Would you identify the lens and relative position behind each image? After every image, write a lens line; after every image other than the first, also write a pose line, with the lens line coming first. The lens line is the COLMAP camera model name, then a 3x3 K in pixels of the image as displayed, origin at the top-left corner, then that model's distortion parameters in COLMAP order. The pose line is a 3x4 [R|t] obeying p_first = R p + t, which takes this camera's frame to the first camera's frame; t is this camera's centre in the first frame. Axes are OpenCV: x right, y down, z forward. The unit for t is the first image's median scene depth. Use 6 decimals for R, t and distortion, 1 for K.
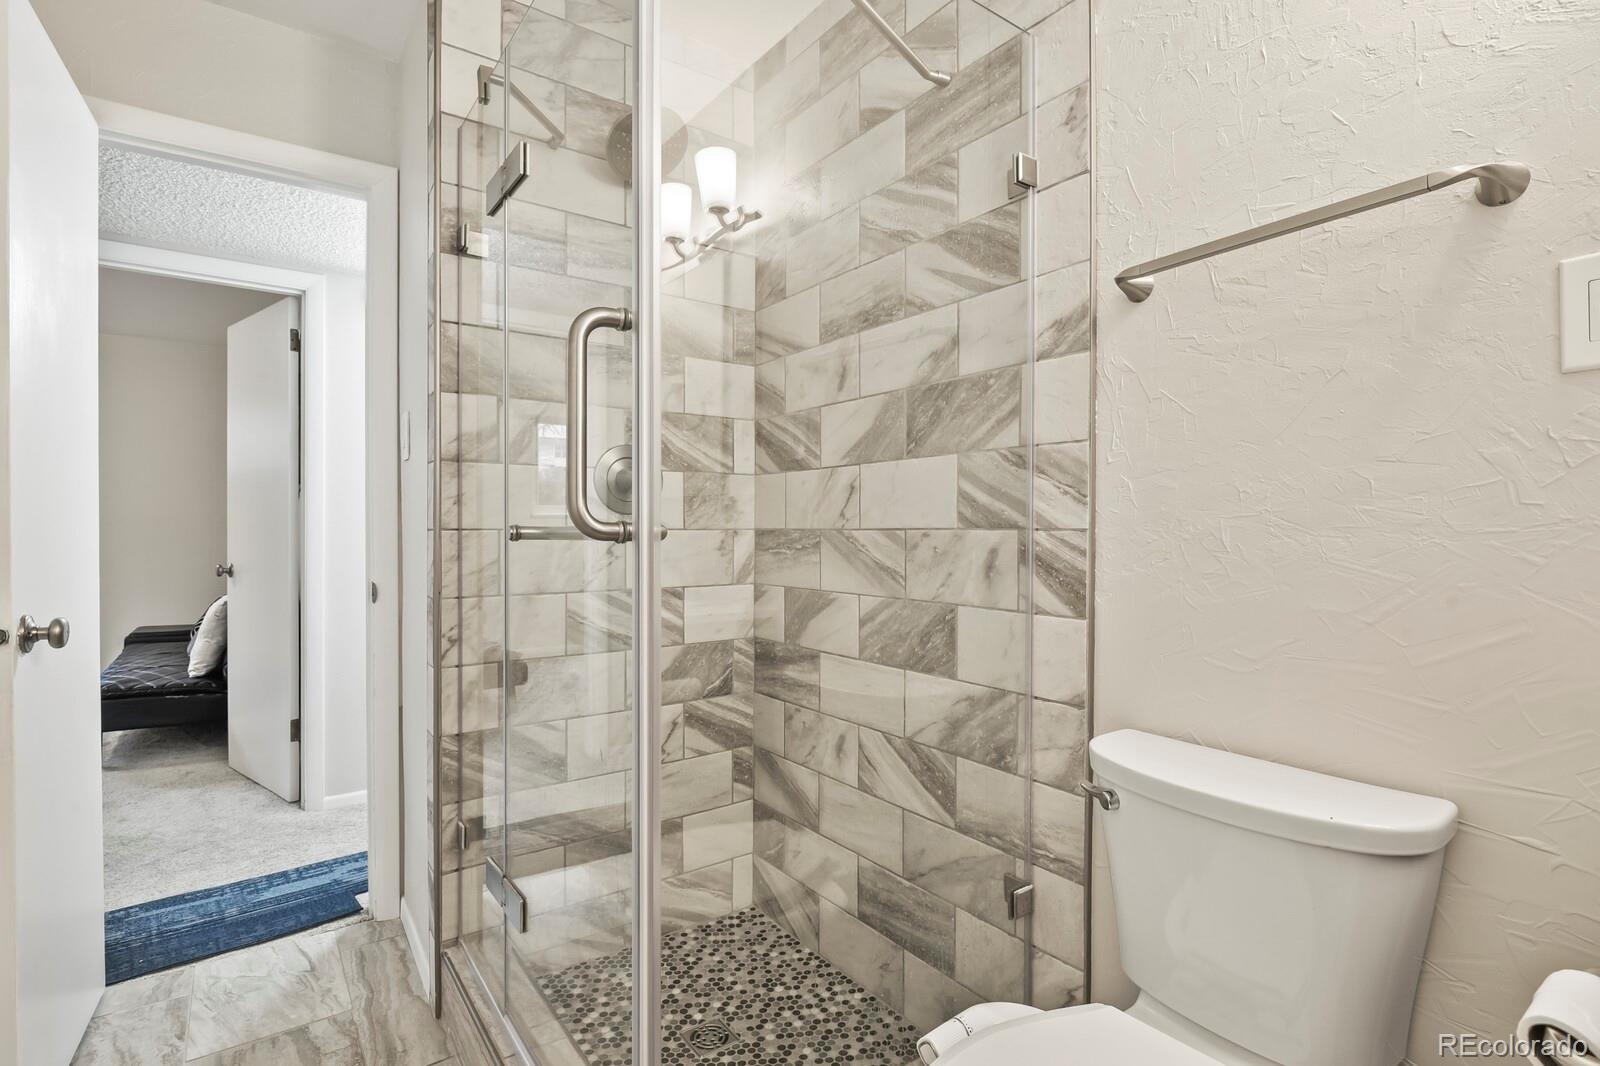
lens RADIAL K [[773.5, 0, 802.9], [0, 773.5, 527.4], [0, 0, 1]] dist [-0.009434, -0.003274]
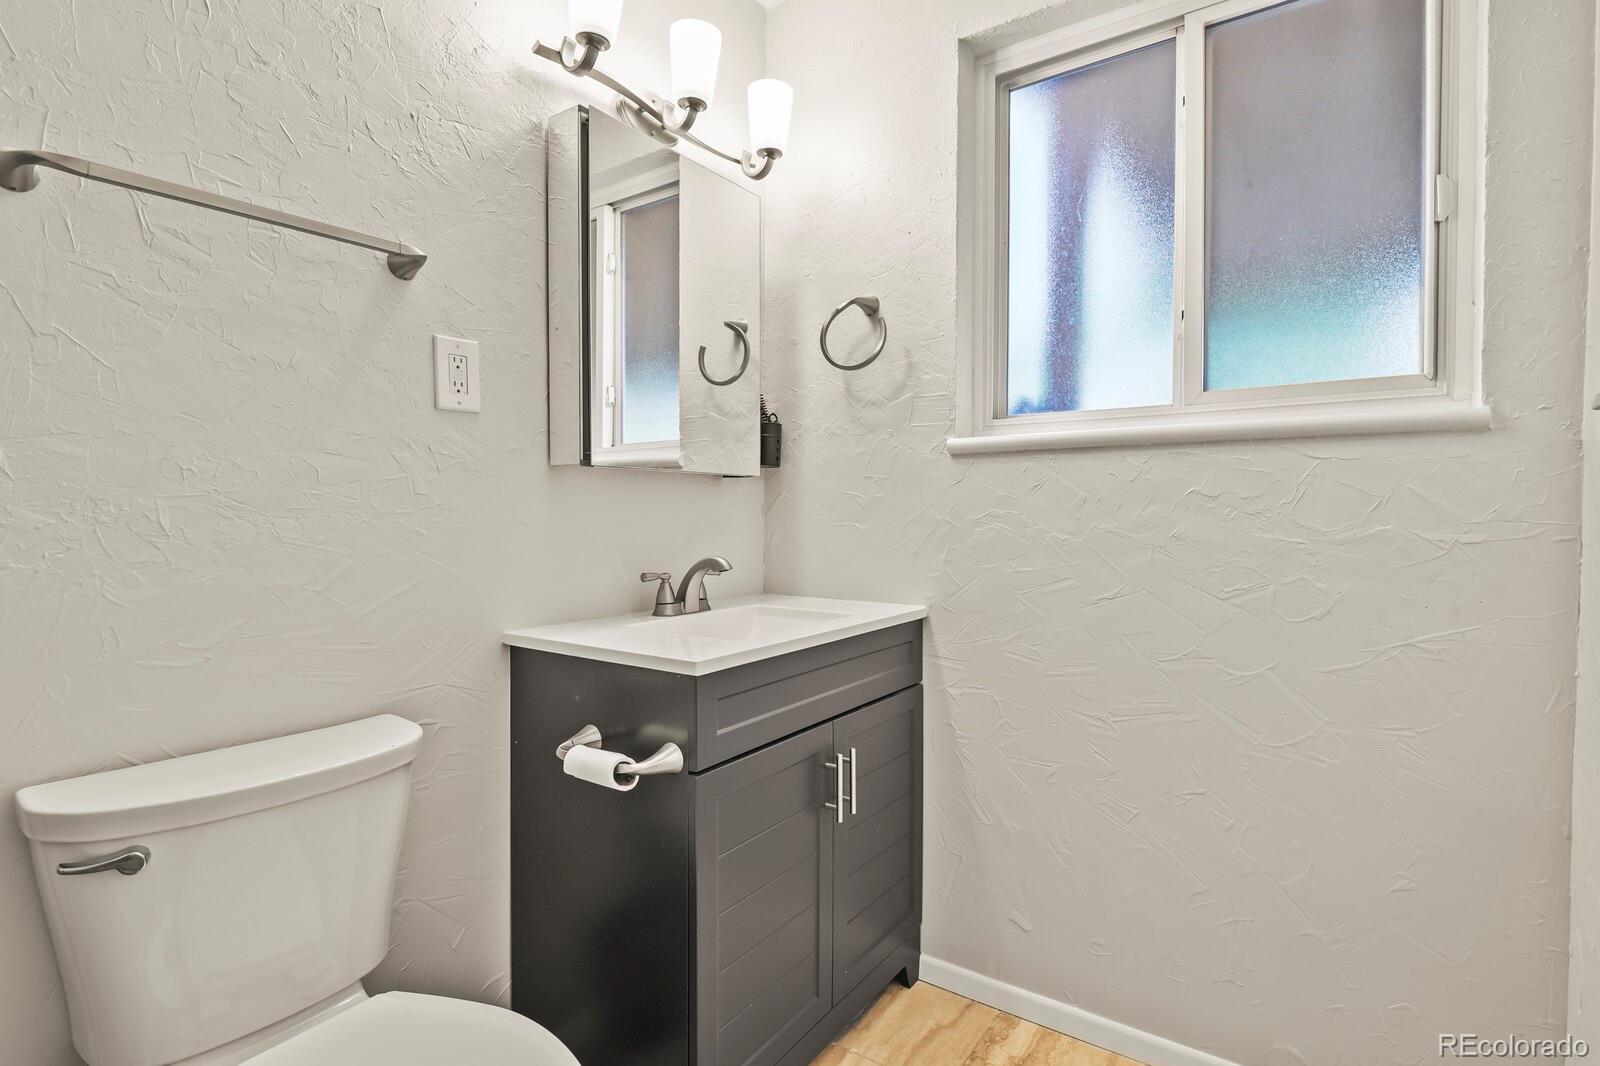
lens RADIAL K [[773.5, 0, 801.7], [0, 773.5, 534.4], [0, 0, 1]] dist [-0.009434, -0.003274]
pose [[-0.322389, -0.025056, 0.946276, -0.612370], [-0.002868, 0.999671, 0.025492, 0.006632], [-0.946603, 0.005505, -0.322355, 0.697743]]
